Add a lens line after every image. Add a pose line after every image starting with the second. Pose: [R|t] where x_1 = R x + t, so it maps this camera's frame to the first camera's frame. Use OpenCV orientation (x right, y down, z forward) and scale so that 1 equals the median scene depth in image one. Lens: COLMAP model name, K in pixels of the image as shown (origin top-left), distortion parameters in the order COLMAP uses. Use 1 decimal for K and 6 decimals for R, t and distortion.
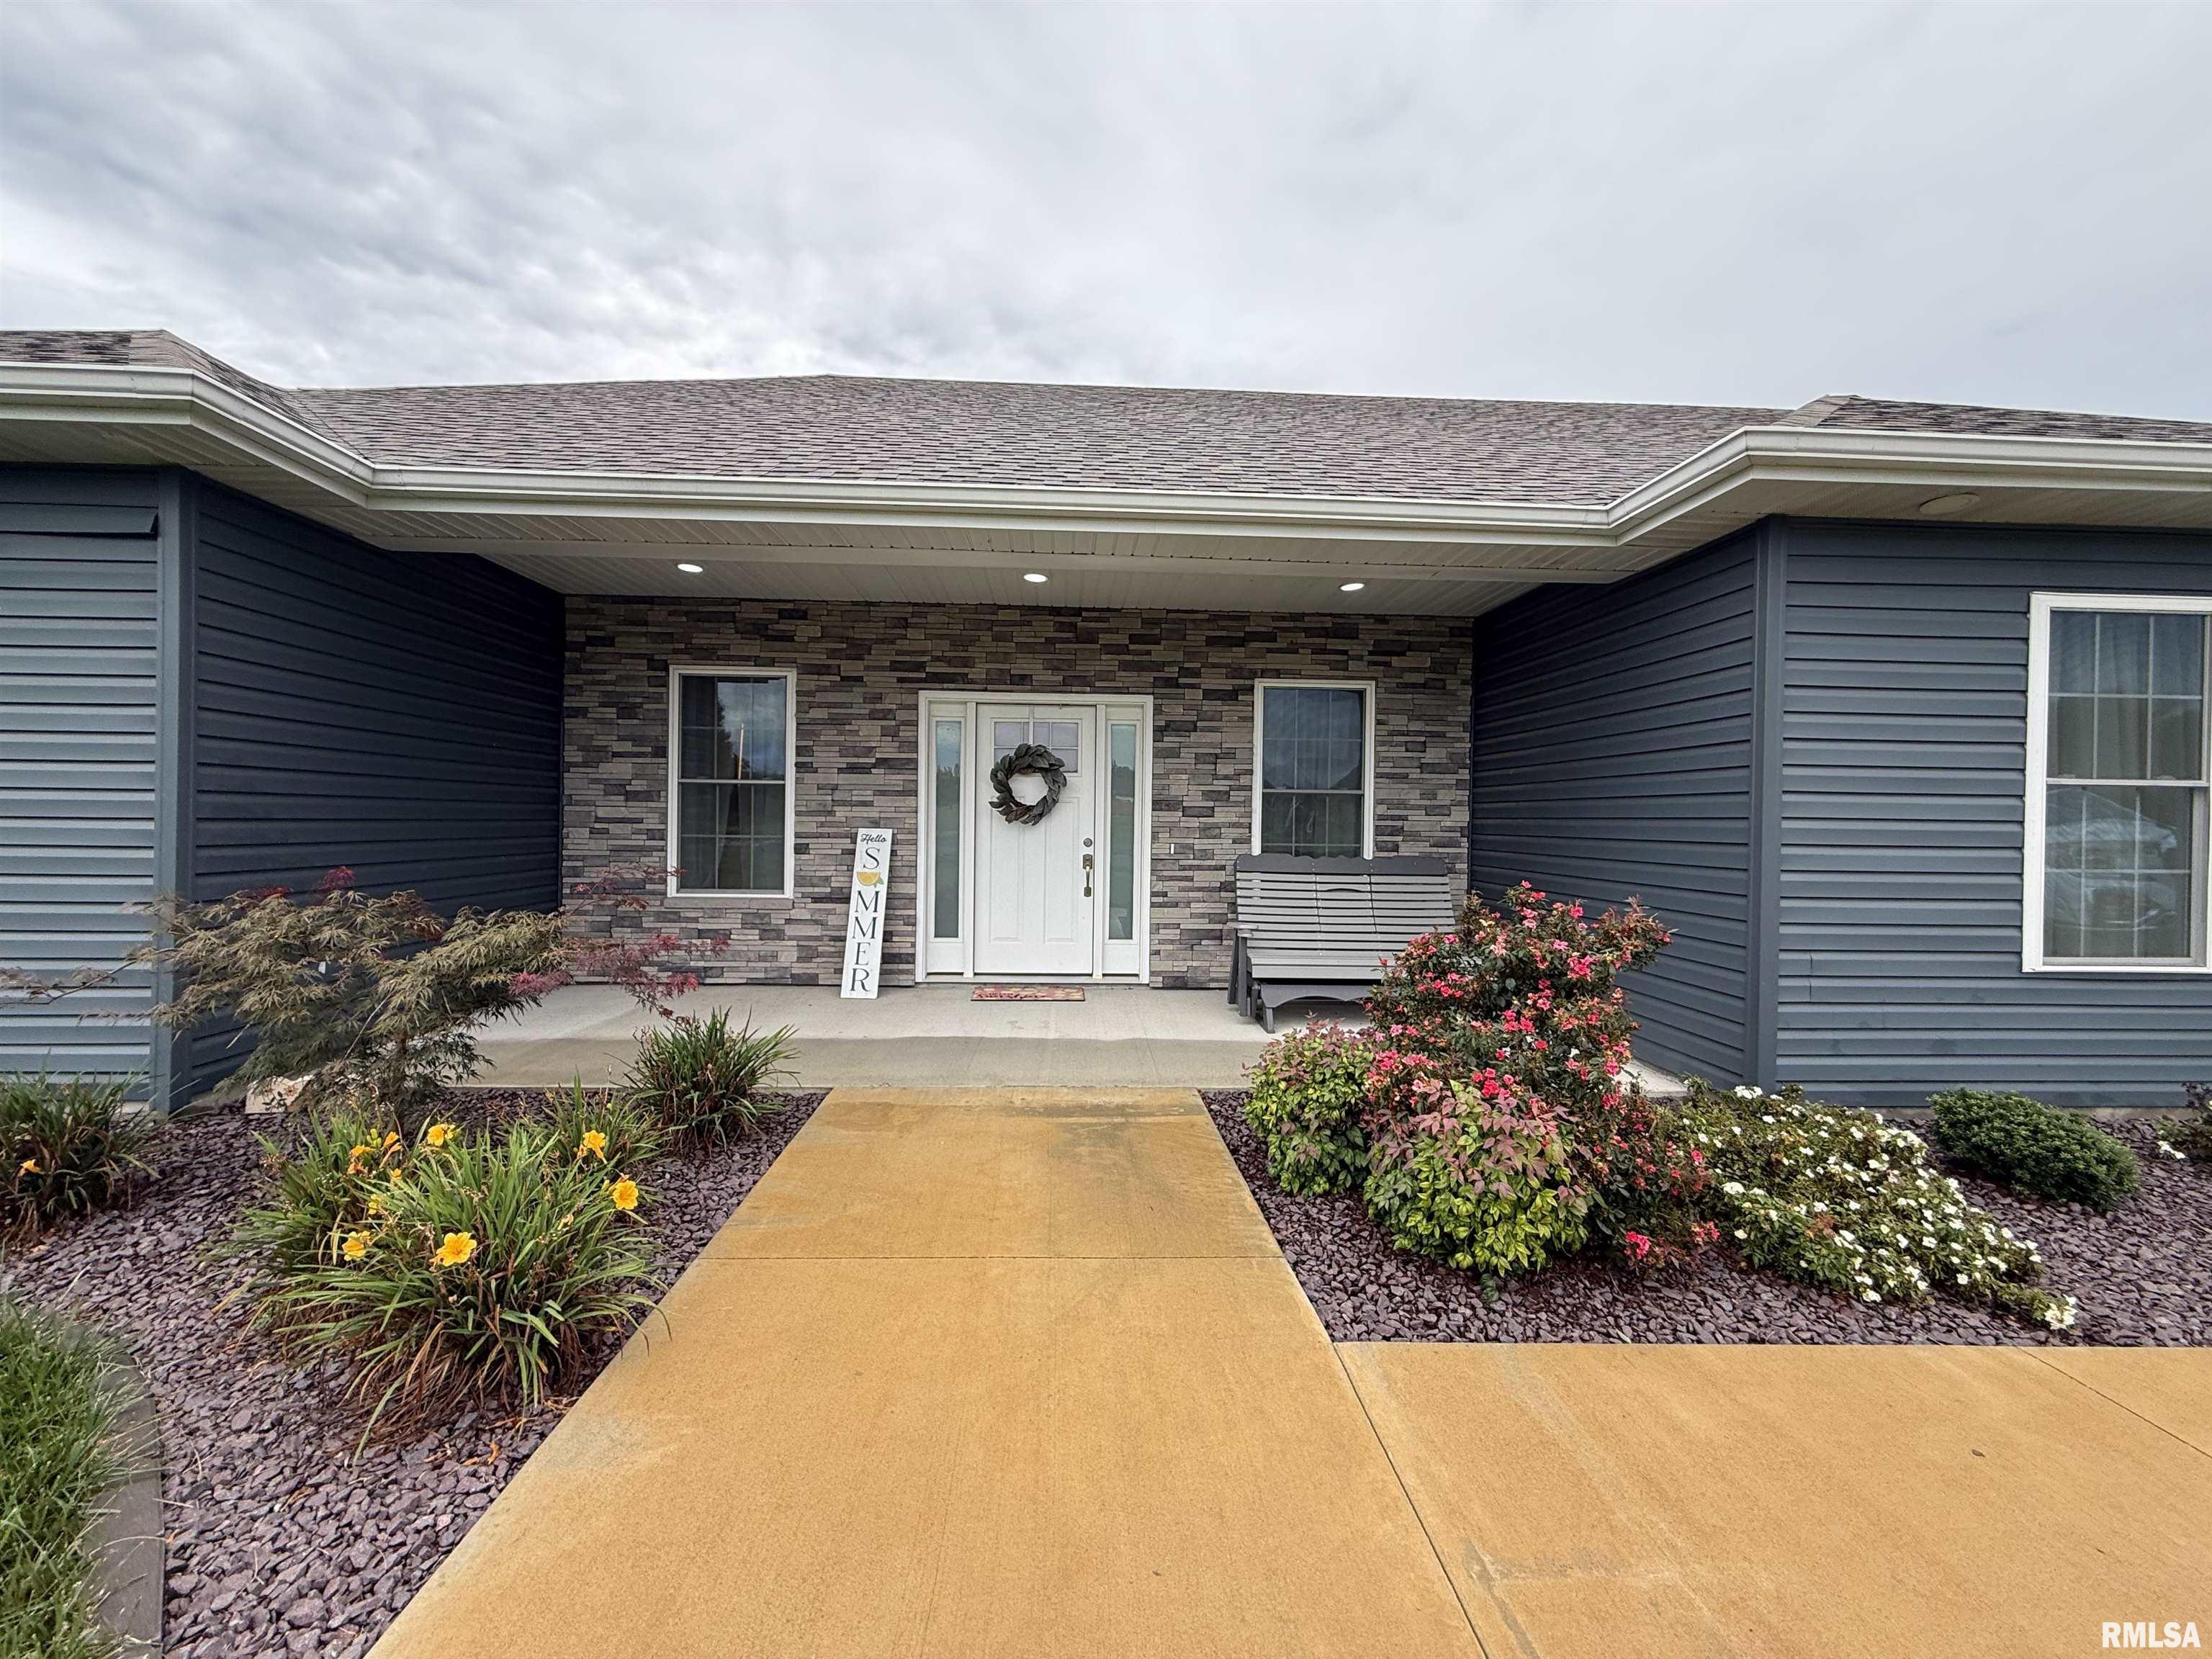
lens RADIAL K [[872.6, 0, 1101.1], [0, 872.6, 824.8], [0, 0, 1]] dist [-0.002034, 0.000559]
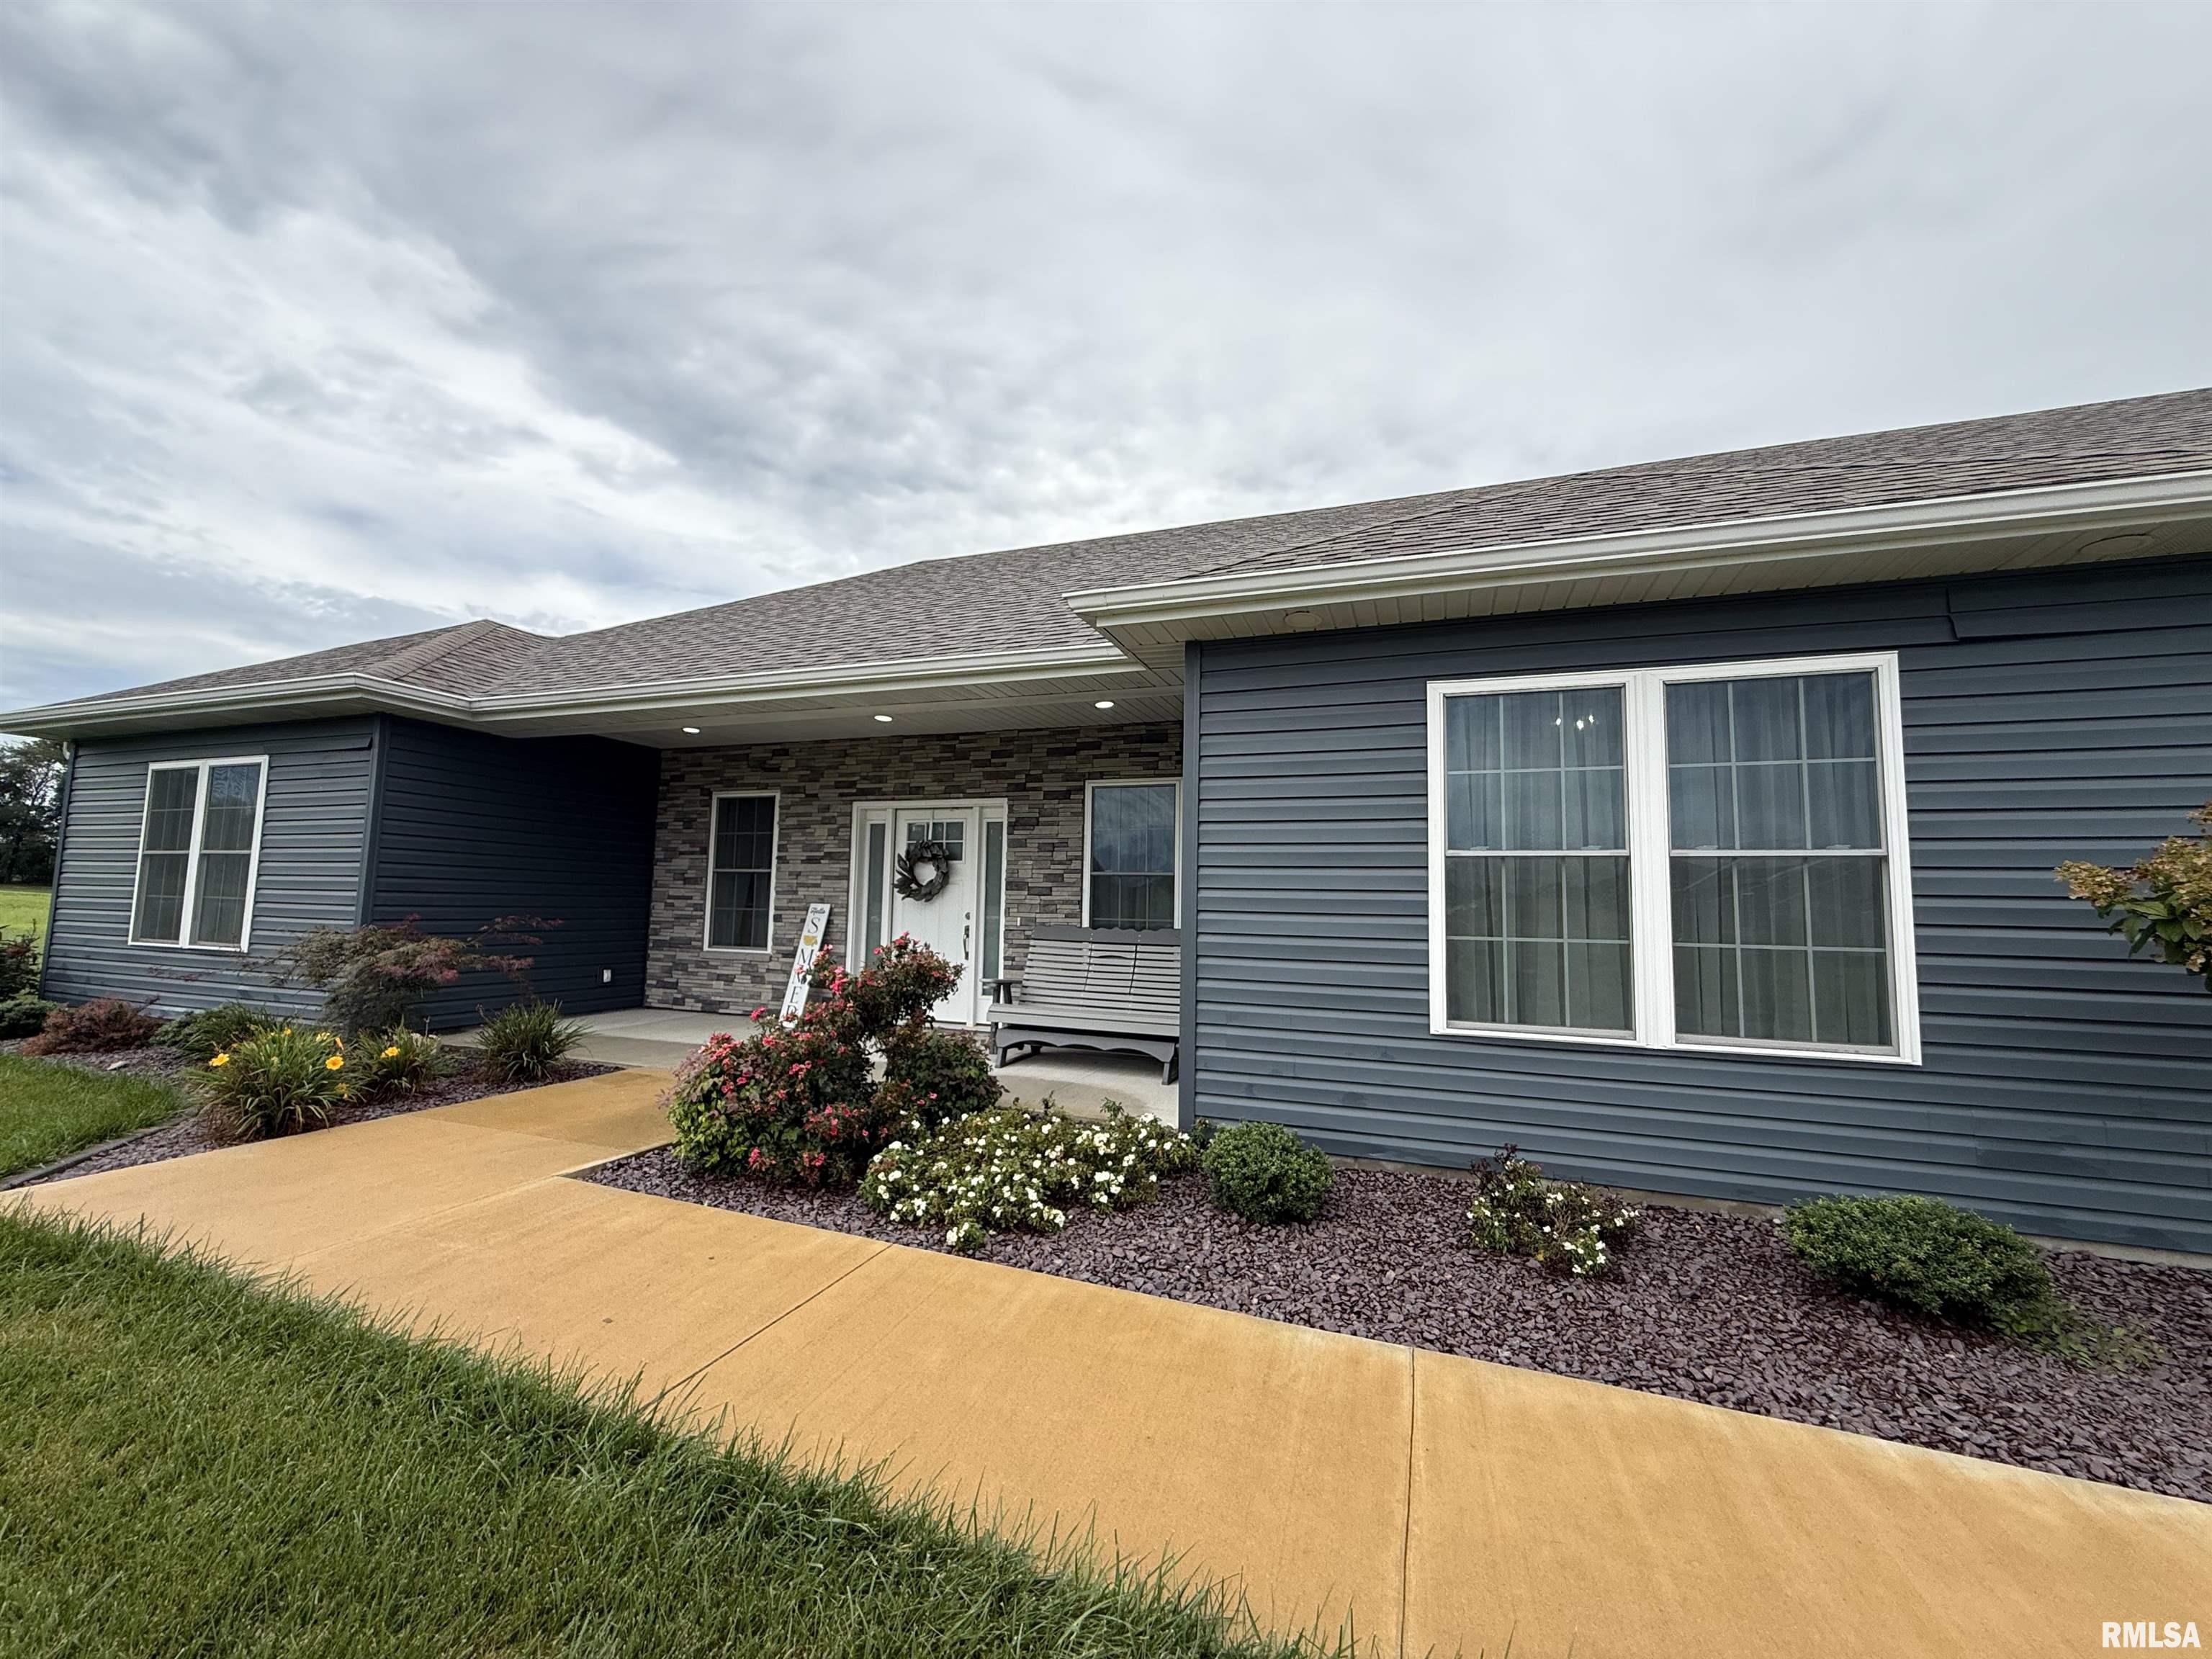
lens RADIAL K [[872.6, 0, 1106.5], [0, 872.6, 829.3], [0, 0, 1]] dist [-0.002034, 0.000559]
pose [[0.922753, -0.029011, -0.384299, 0.679700], [-0.009669, 0.995106, -0.098339, 0.018222], [0.385271, 0.094459, 0.917956, -0.090266]]
